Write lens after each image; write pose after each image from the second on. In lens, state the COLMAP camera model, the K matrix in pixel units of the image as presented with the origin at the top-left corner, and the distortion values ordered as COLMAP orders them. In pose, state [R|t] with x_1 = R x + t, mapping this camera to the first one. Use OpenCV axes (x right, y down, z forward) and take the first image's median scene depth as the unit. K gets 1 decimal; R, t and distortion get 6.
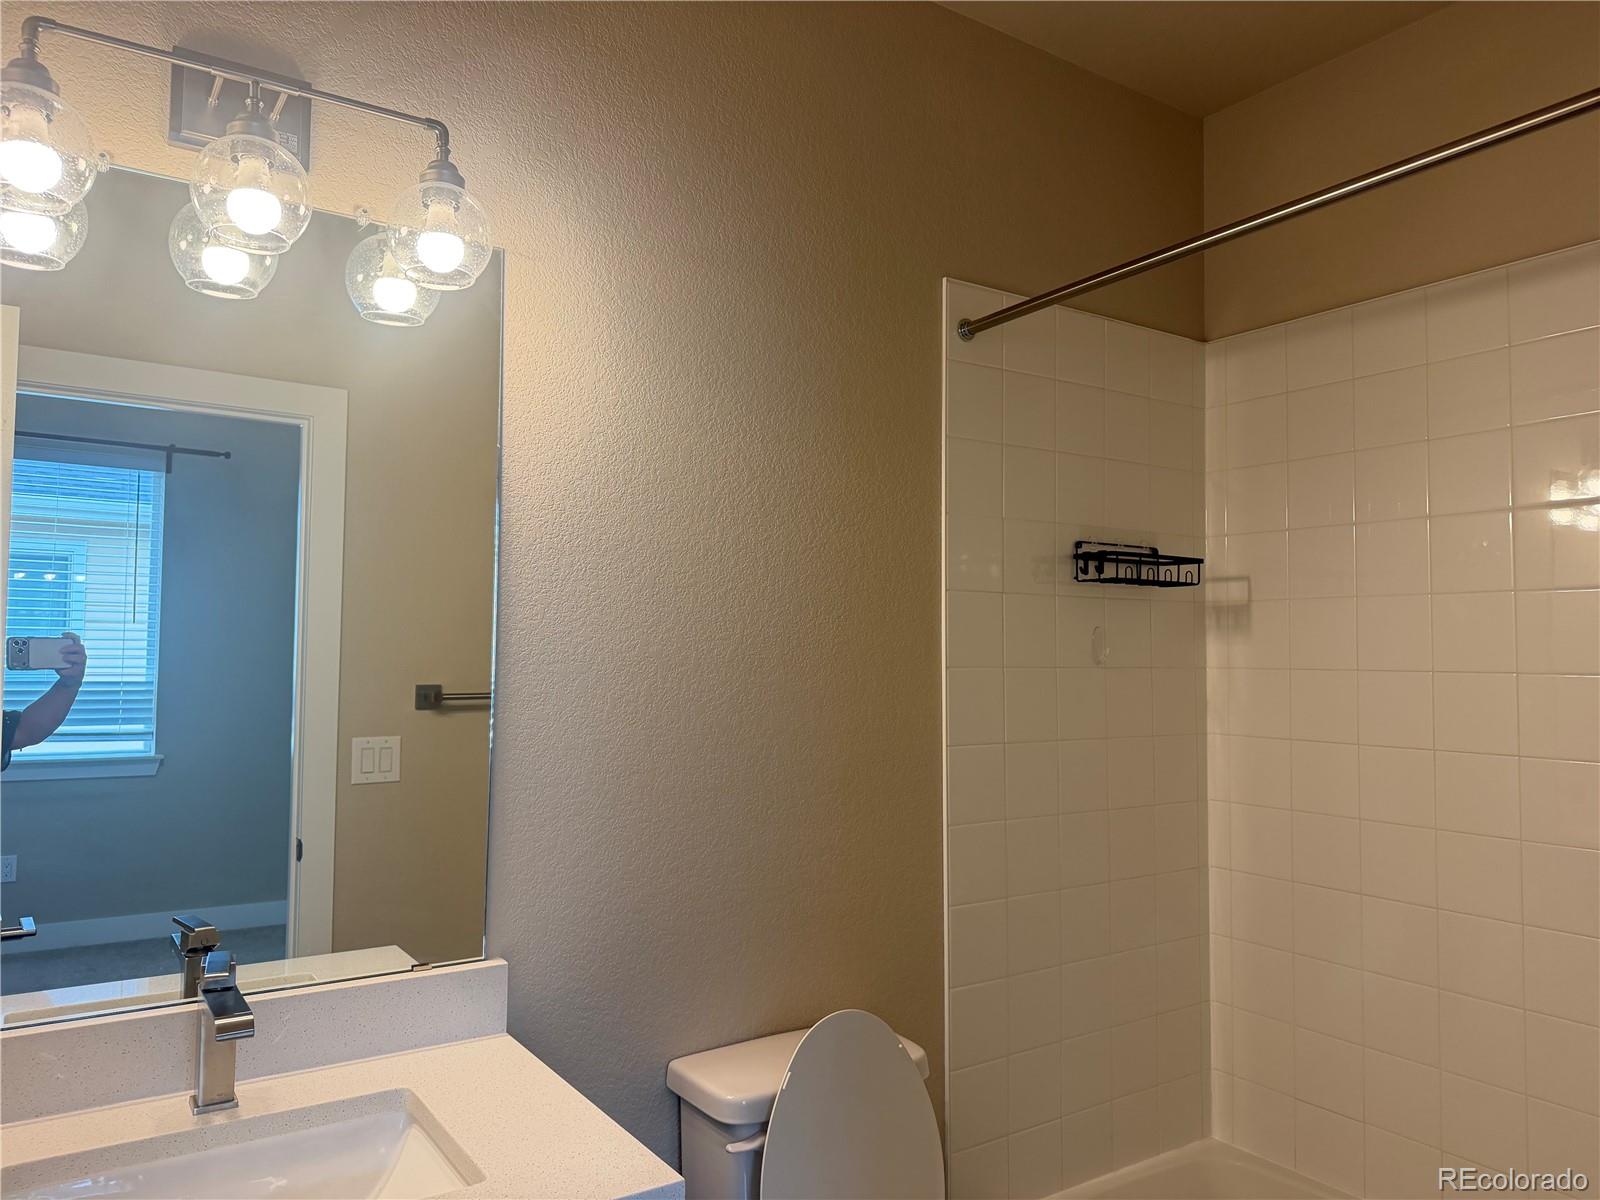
lens RADIAL K [[1131.9, 0, 800.7], [0, 1131.9, 600.7], [0, 0, 1]] dist [0.020395, -0.029660]
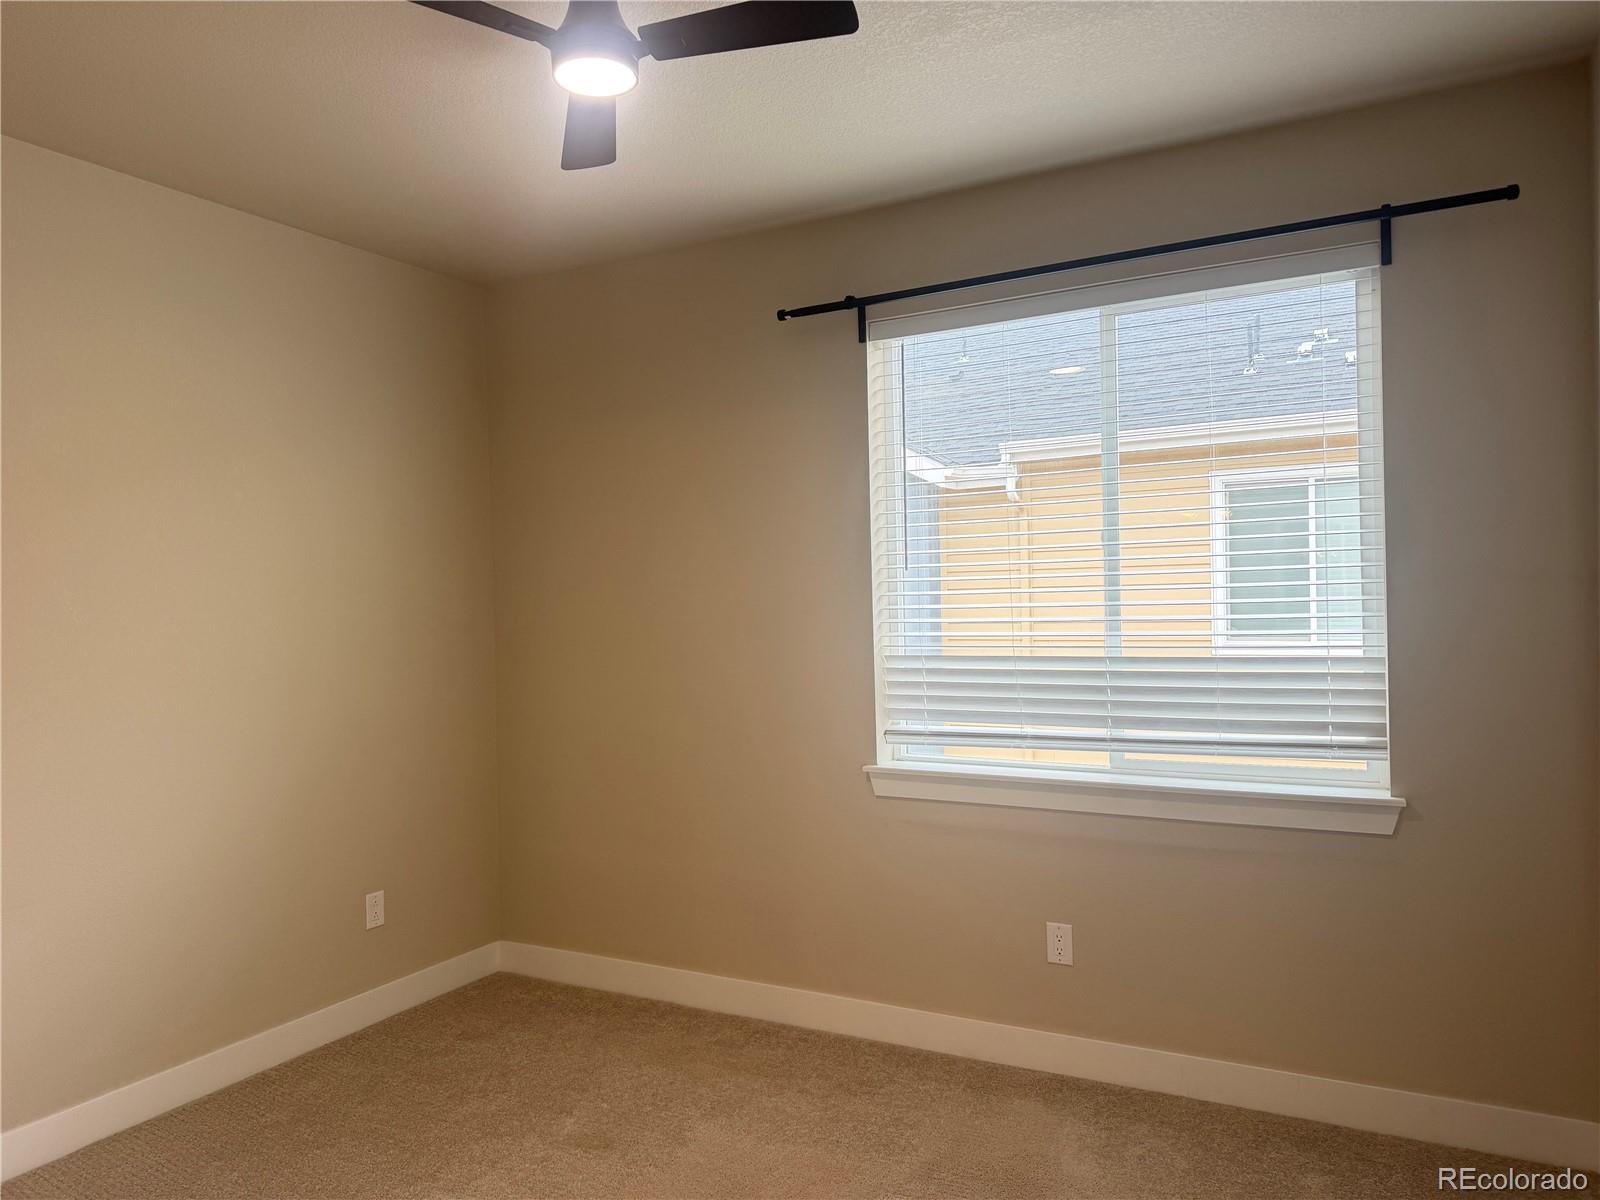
lens RADIAL K [[1131.9, 0, 800.5], [0, 1131.9, 599.2], [0, 0, 1]] dist [0.020395, -0.029660]
pose [[0.556146, -0.026227, -0.830671, -0.229218], [0.070242, 0.997409, 0.015537, -0.002008], [0.828111, -0.066989, 0.556547, 0.399106]]
